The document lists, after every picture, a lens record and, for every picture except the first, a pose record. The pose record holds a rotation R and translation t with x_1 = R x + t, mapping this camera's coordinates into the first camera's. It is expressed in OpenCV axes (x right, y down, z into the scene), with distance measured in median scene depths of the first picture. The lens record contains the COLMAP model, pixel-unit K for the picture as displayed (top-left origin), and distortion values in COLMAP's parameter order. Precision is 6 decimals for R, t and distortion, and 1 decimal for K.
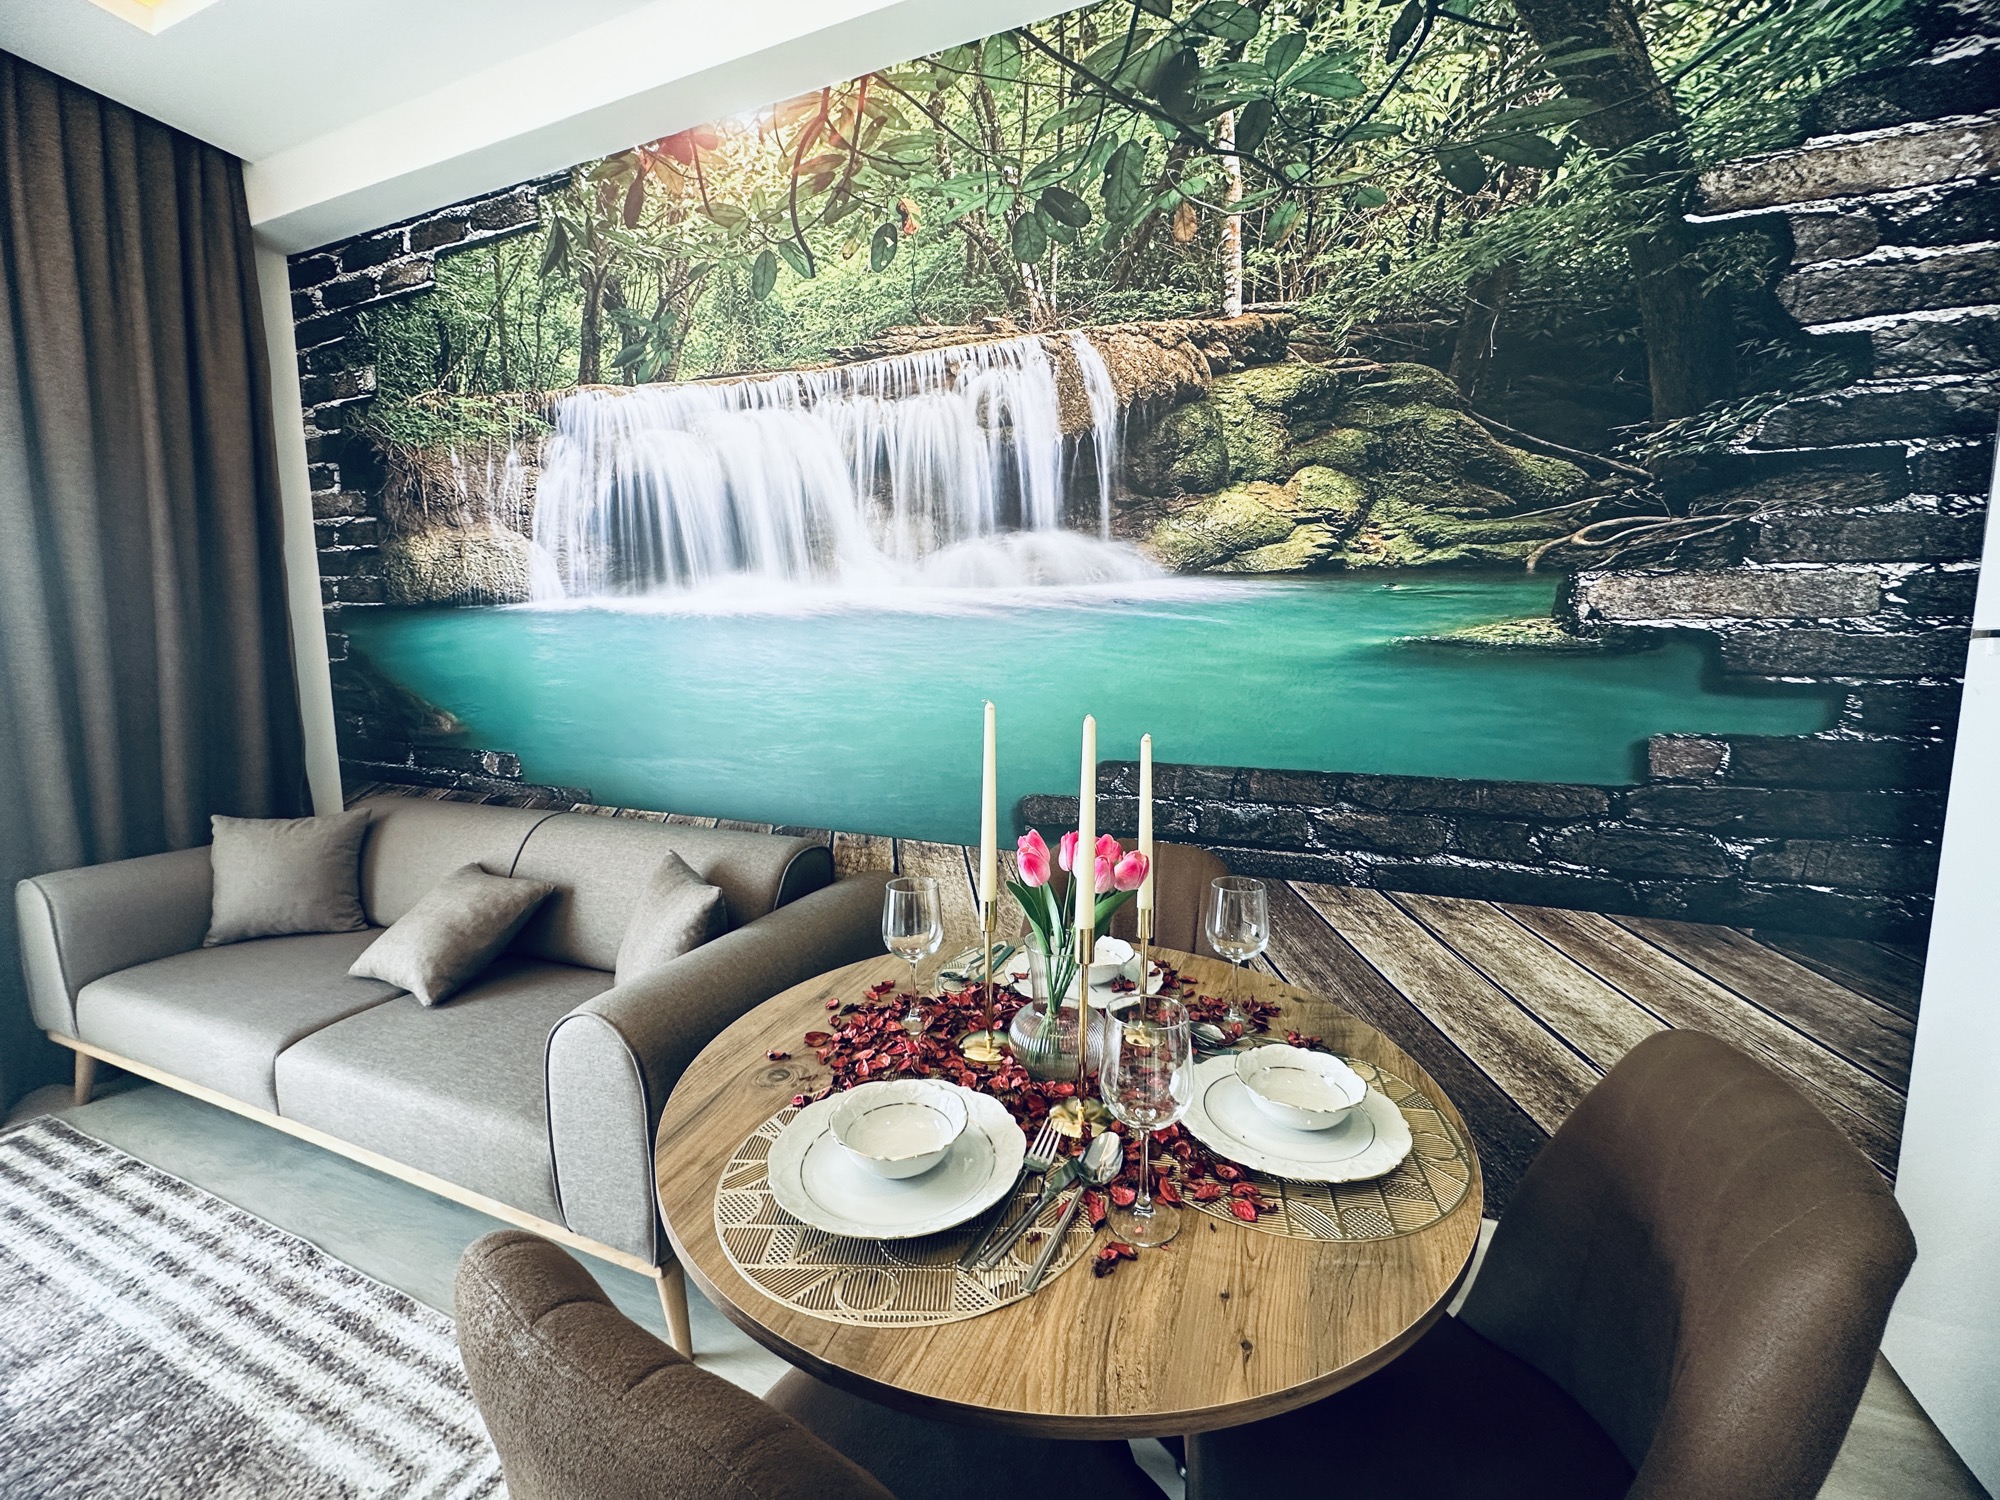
lens RADIAL K [[798.0, 0, 1001.0], [0, 798.0, 747.7], [0, 0, 1]] dist [-0.003872, 0.000776]
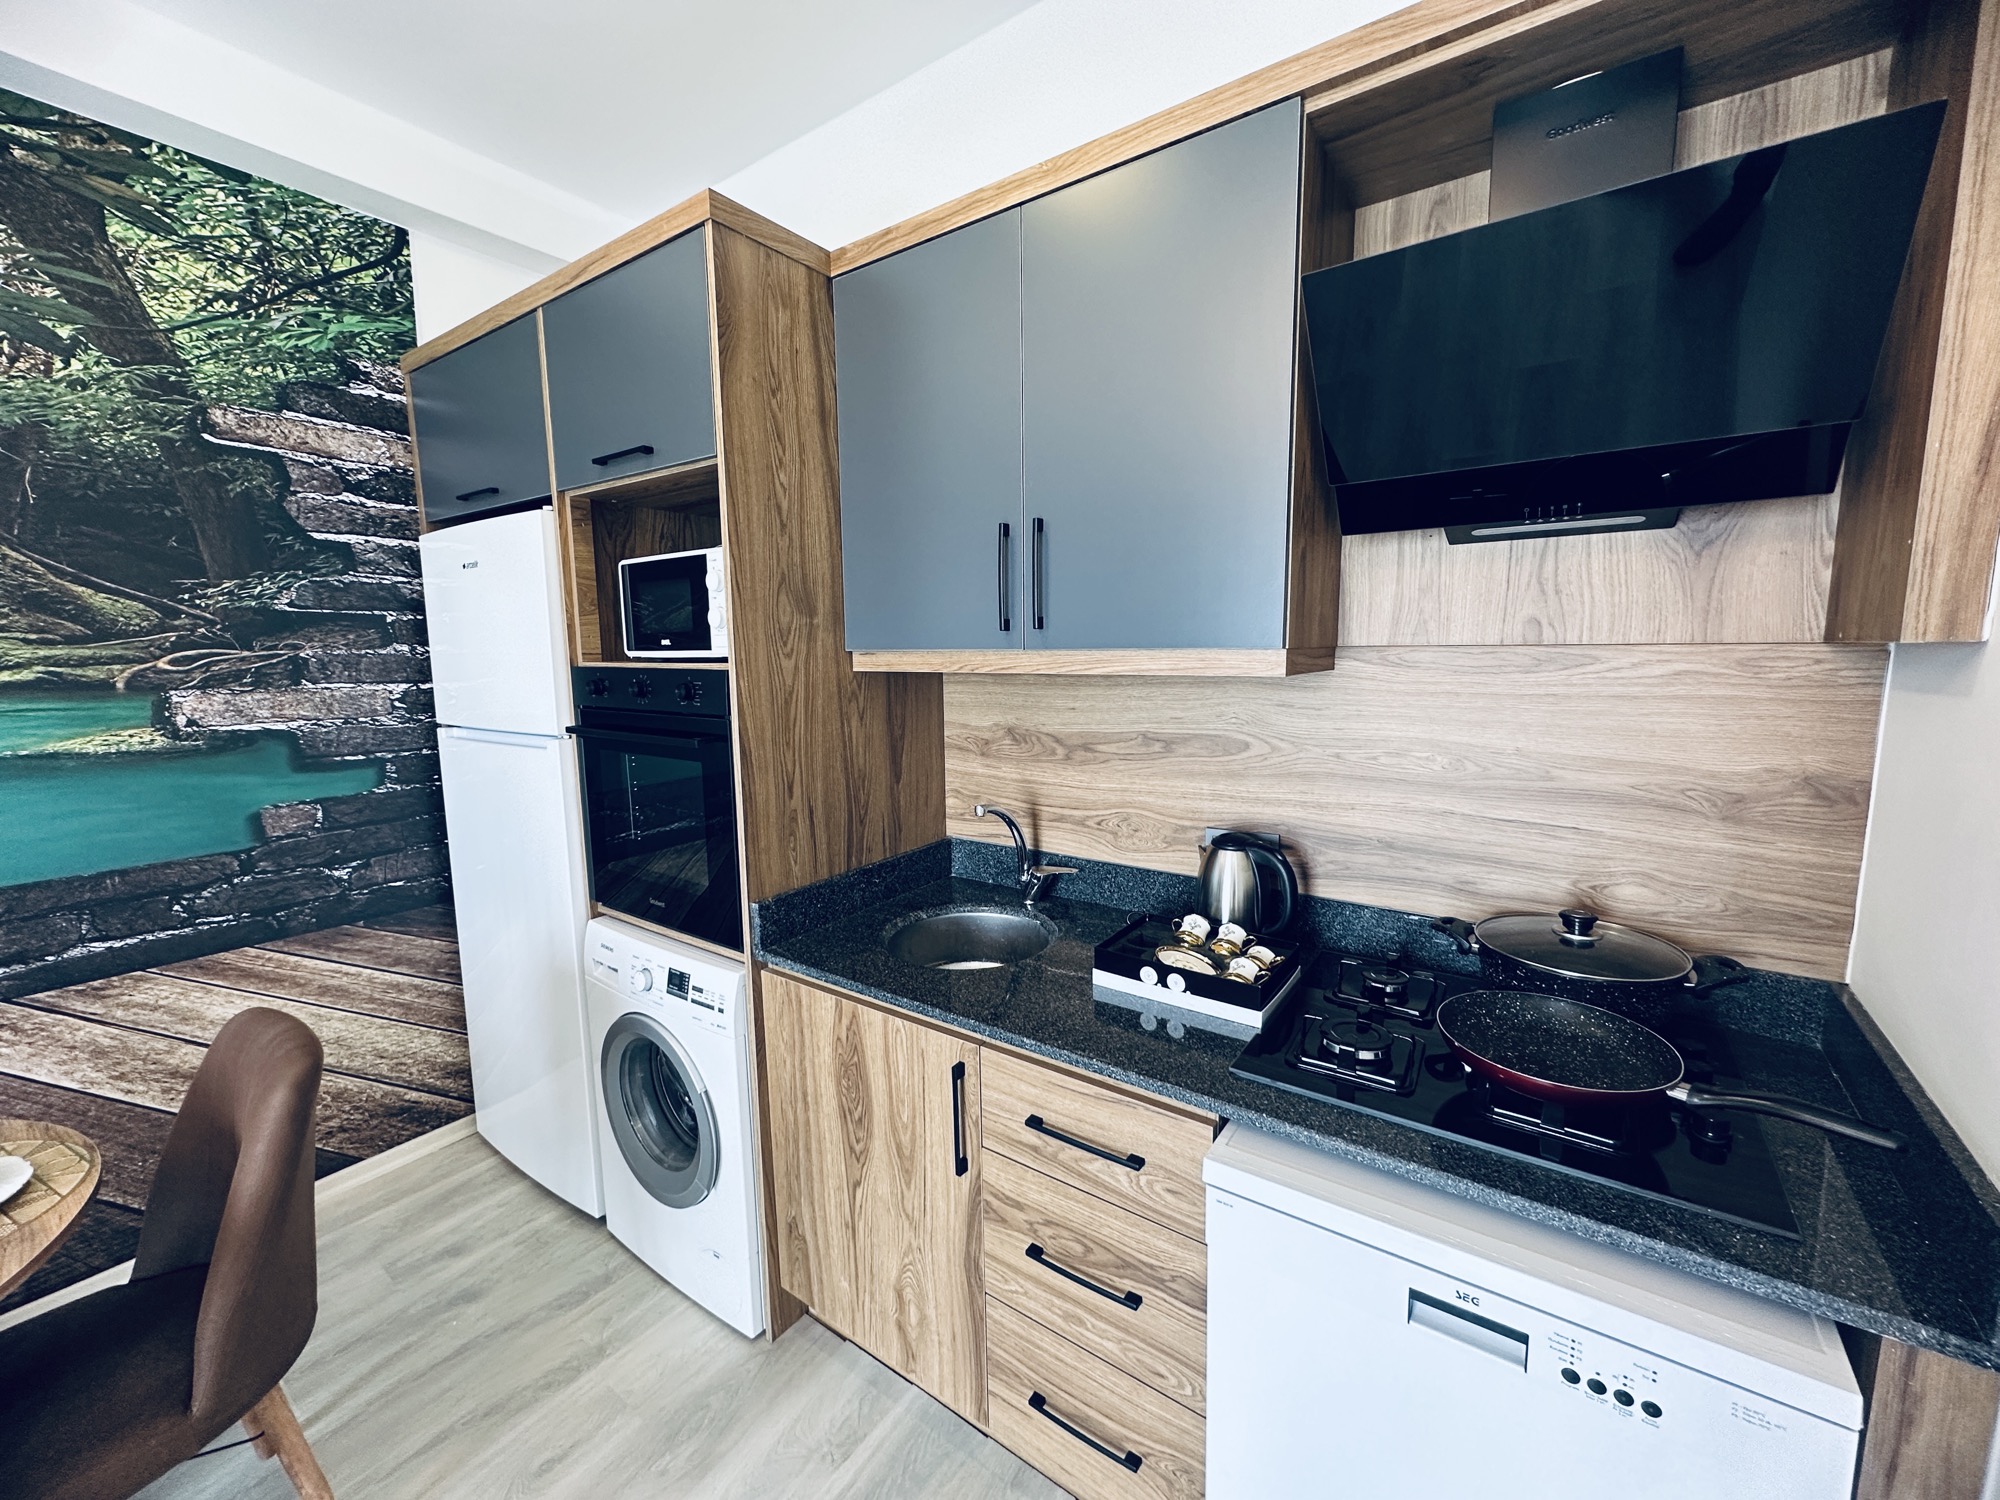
lens RADIAL K [[798.0, 0, 1001.0], [0, 798.0, 747.7], [0, 0, 1]] dist [-0.003872, 0.000776]
pose [[0.236480, -0.120449, 0.964142, -0.158829], [0.124479, 0.987865, 0.092881, -0.074350], [-0.963630, 0.098051, 0.248604, -0.490029]]
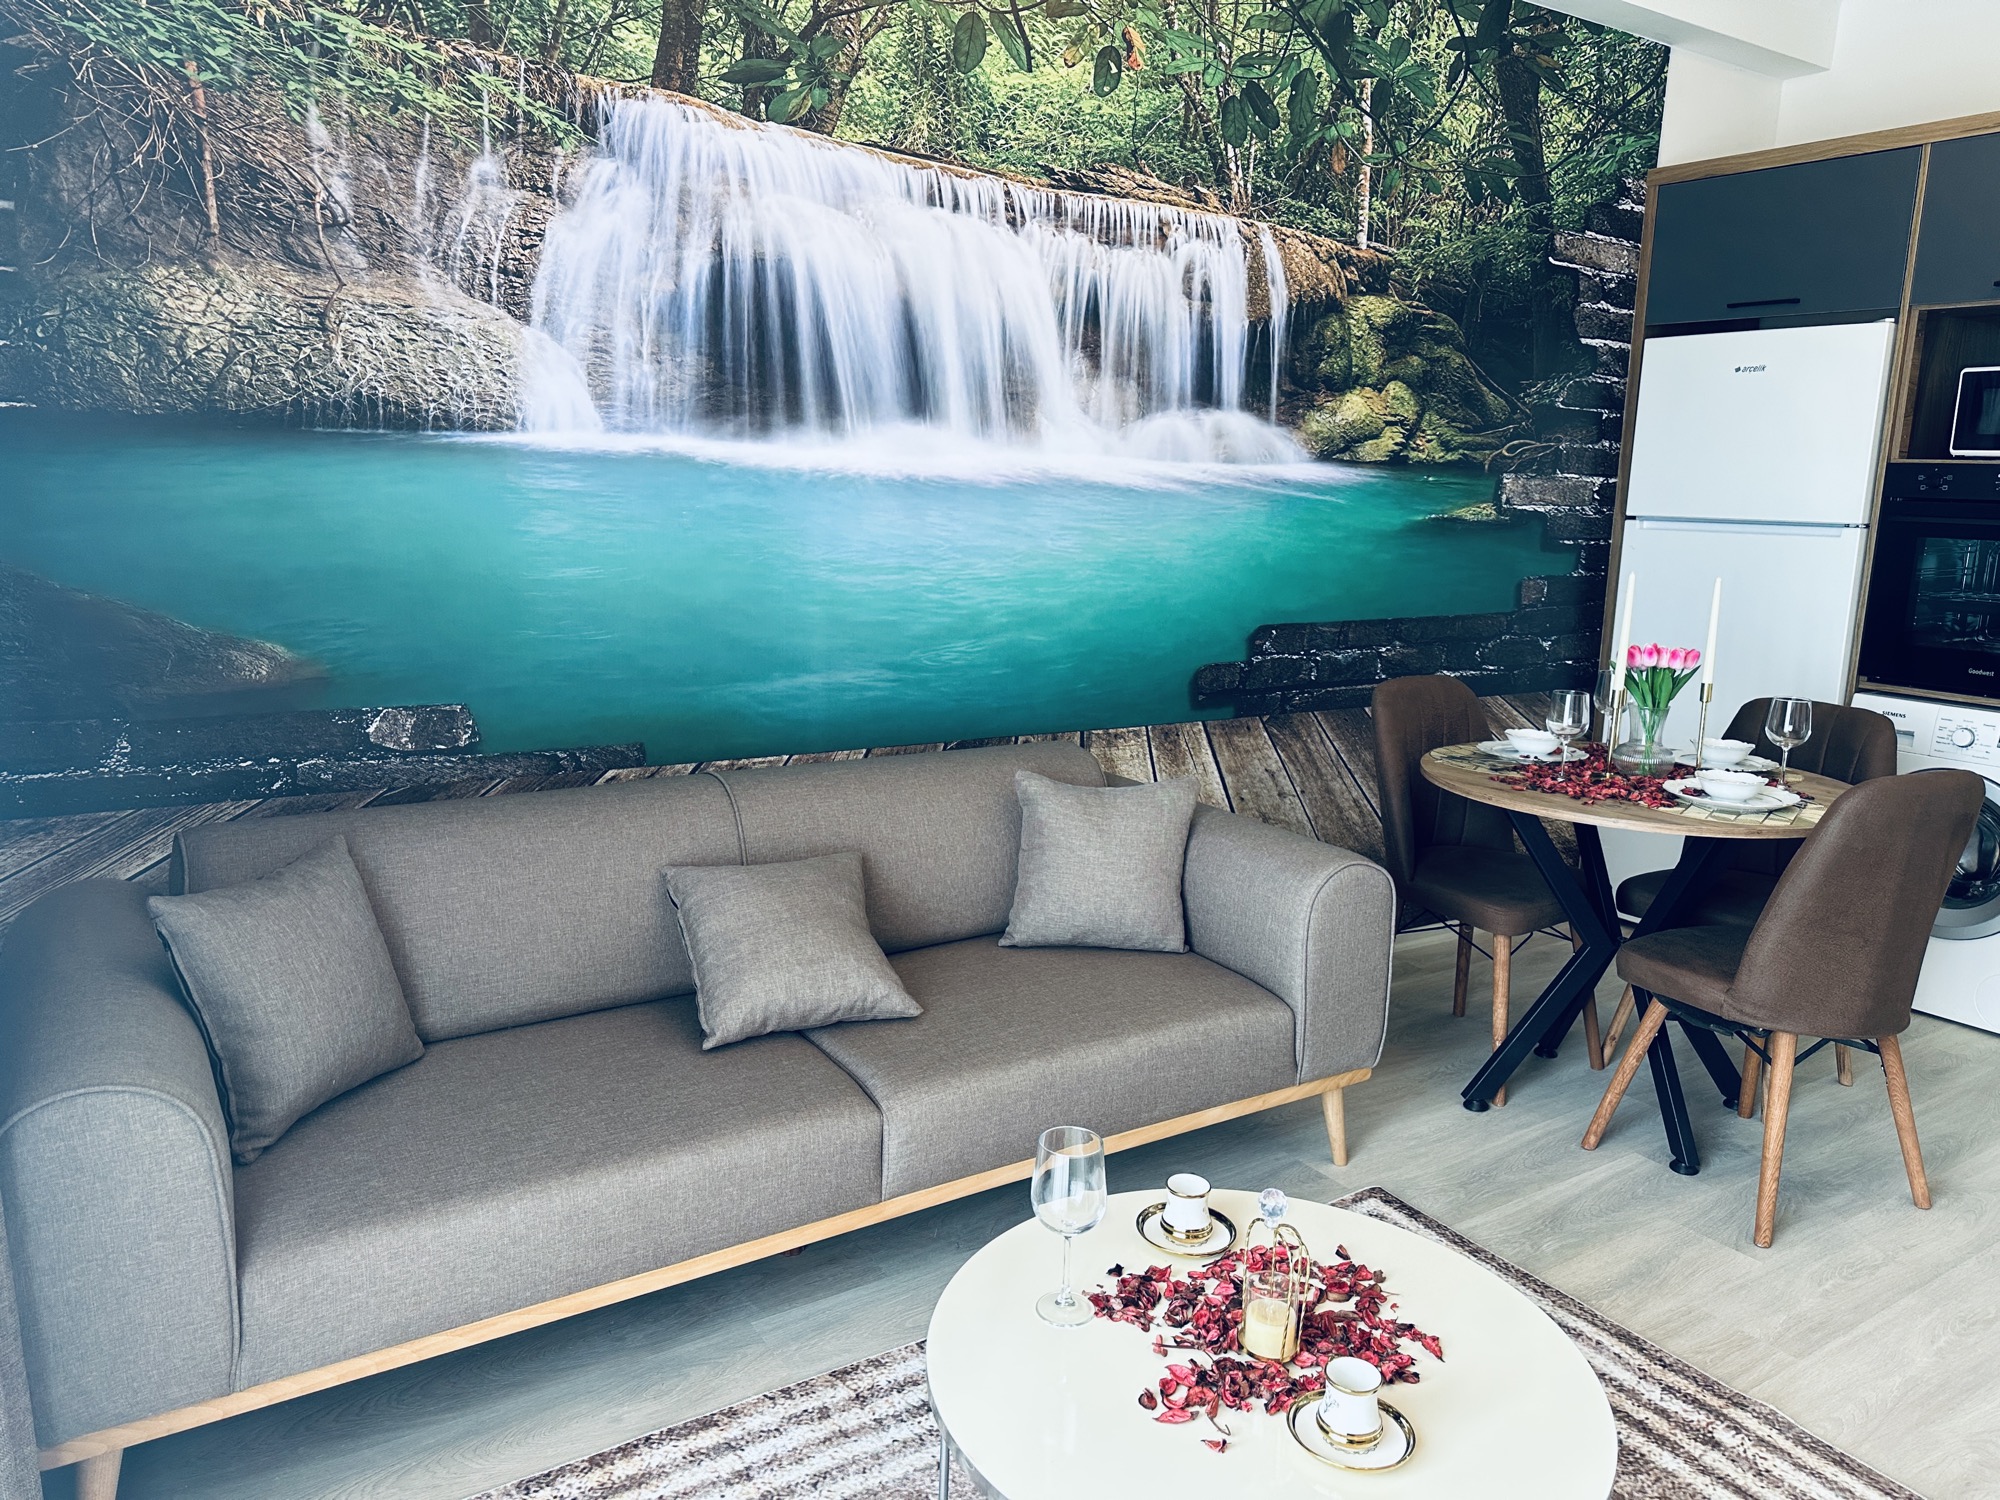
lens RADIAL K [[1410.2, 0, 995.2], [0, 1410.2, 745.9], [0, 0, 1]] dist [0.050681, -0.069084]
pose [[0.568435, -0.138311, 0.811019, -1.843445], [0.072145, 0.990350, 0.118329, -0.082642], [-0.819559, -0.008751, 0.572928, 0.201375]]
